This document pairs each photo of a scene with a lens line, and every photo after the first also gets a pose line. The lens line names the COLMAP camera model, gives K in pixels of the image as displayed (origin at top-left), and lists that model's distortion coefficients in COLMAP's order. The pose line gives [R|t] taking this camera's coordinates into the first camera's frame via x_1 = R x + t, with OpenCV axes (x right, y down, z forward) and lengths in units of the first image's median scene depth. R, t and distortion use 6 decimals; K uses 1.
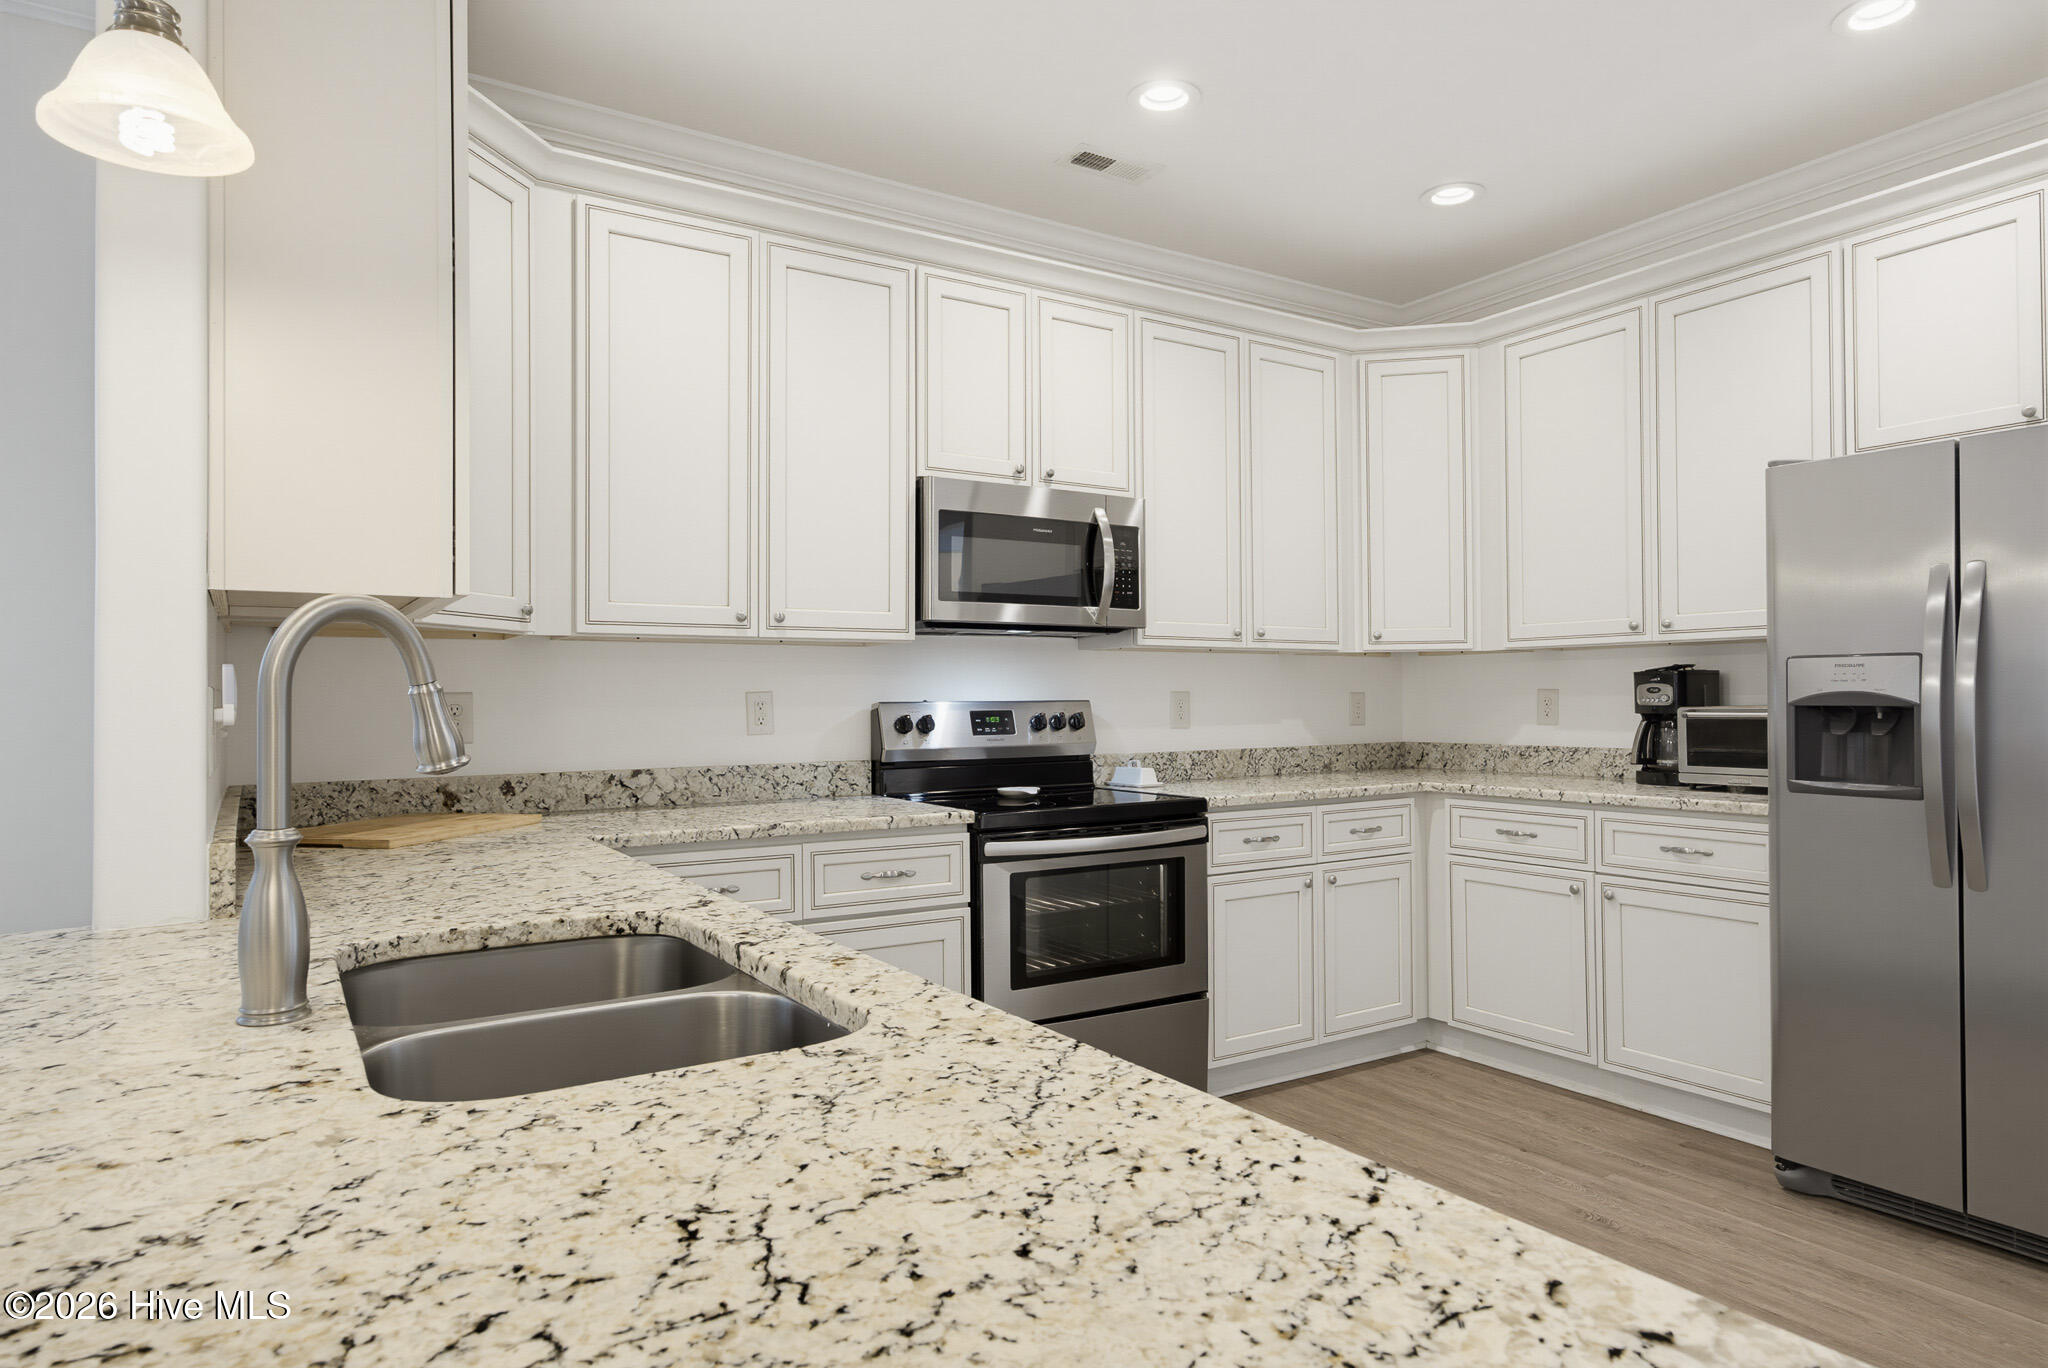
lens RADIAL K [[1195.5, 0, 1028.8], [0, 1195.5, 689.3], [0, 0, 1]] dist [-0.025192, 0.020350]
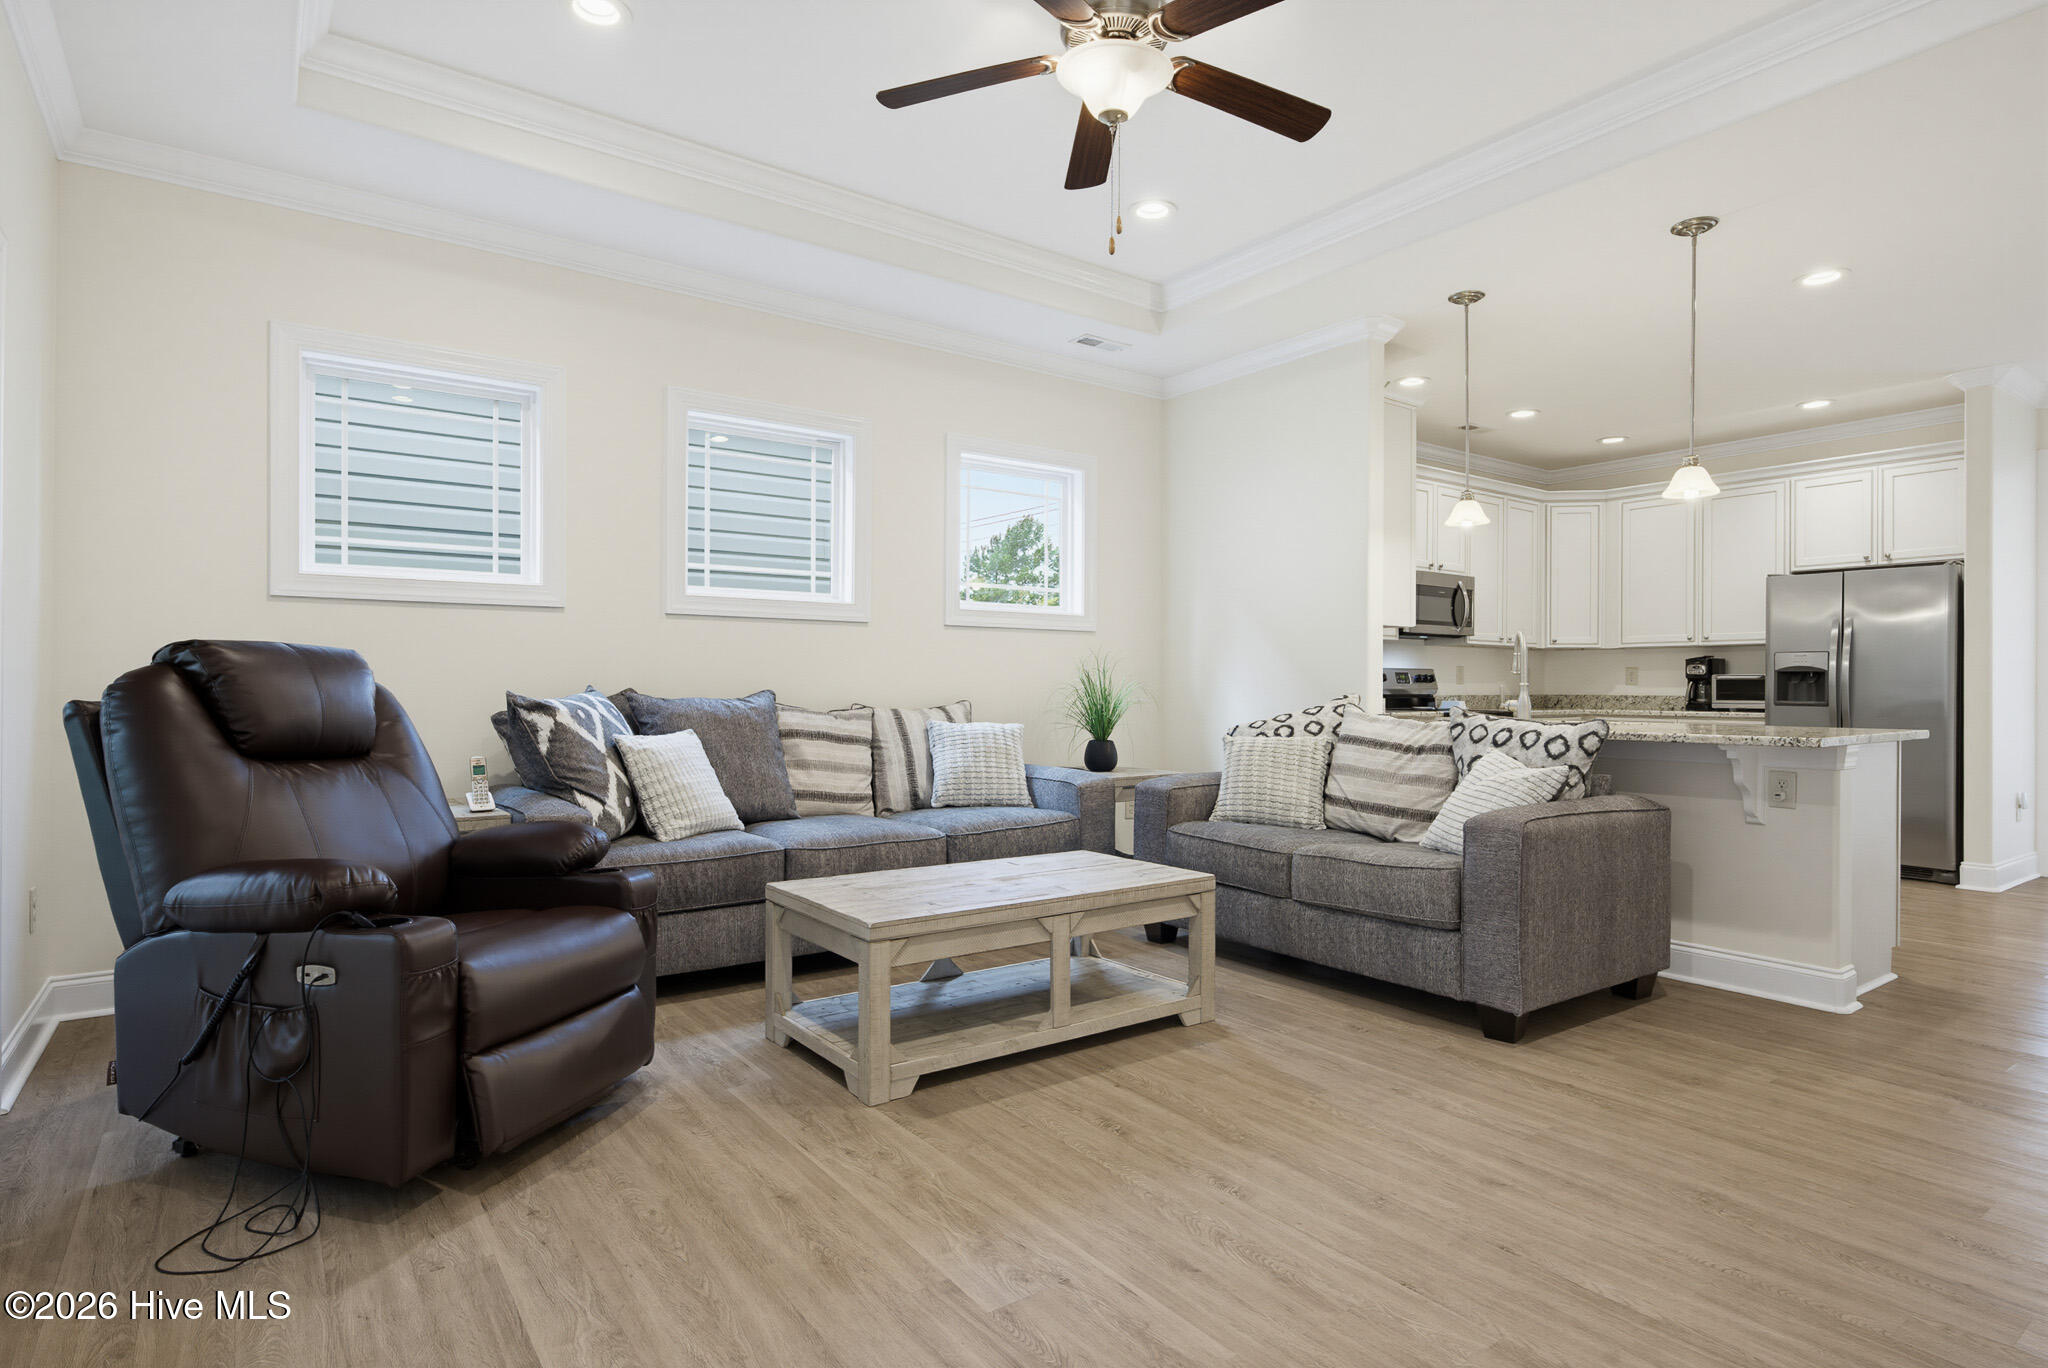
lens RADIAL K [[1073.8, 0, 1027.3], [0, 1073.8, 678.7], [0, 0, 1]] dist [-0.005857, 0.005981]
pose [[0.997692, 0.012137, 0.066807, -0.882648], [-0.012229, 0.999925, 0.000971, 0.036559], [-0.066791, -0.001786, 0.997765, -0.938295]]
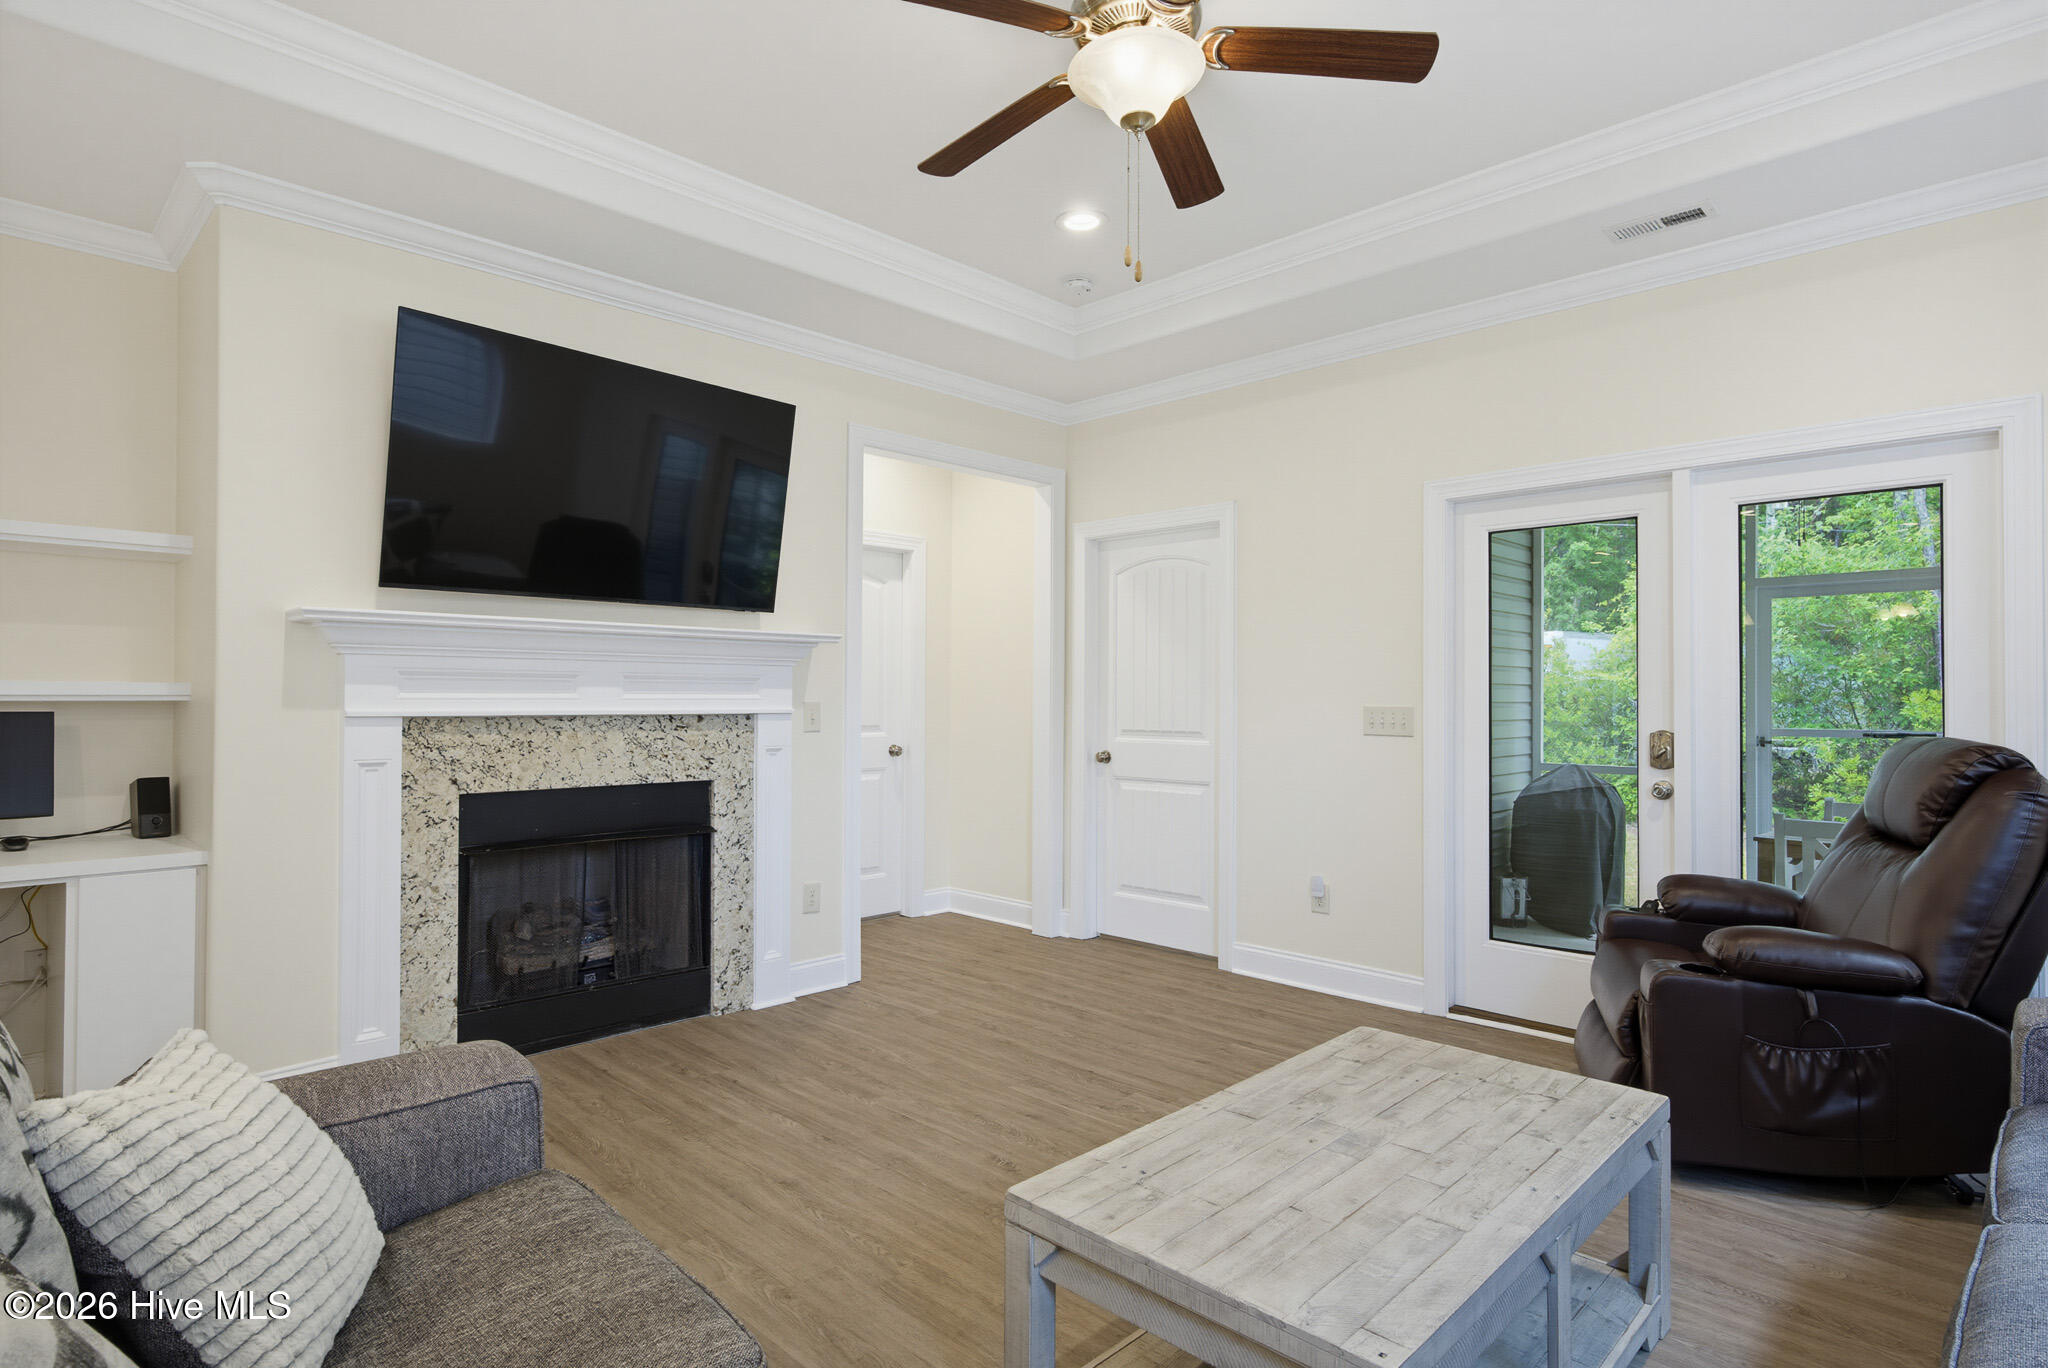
lens RADIAL K [[1073.8, 0, 1038.3], [0, 1073.8, 685.1], [0, 0, 1]] dist [-0.005857, 0.005981]
pose [[-0.970024, 0.000360, -0.243010, -0.542681], [0.004640, 0.999844, -0.017043, -0.011696], [0.242966, -0.017660, -0.969874, 0.497464]]
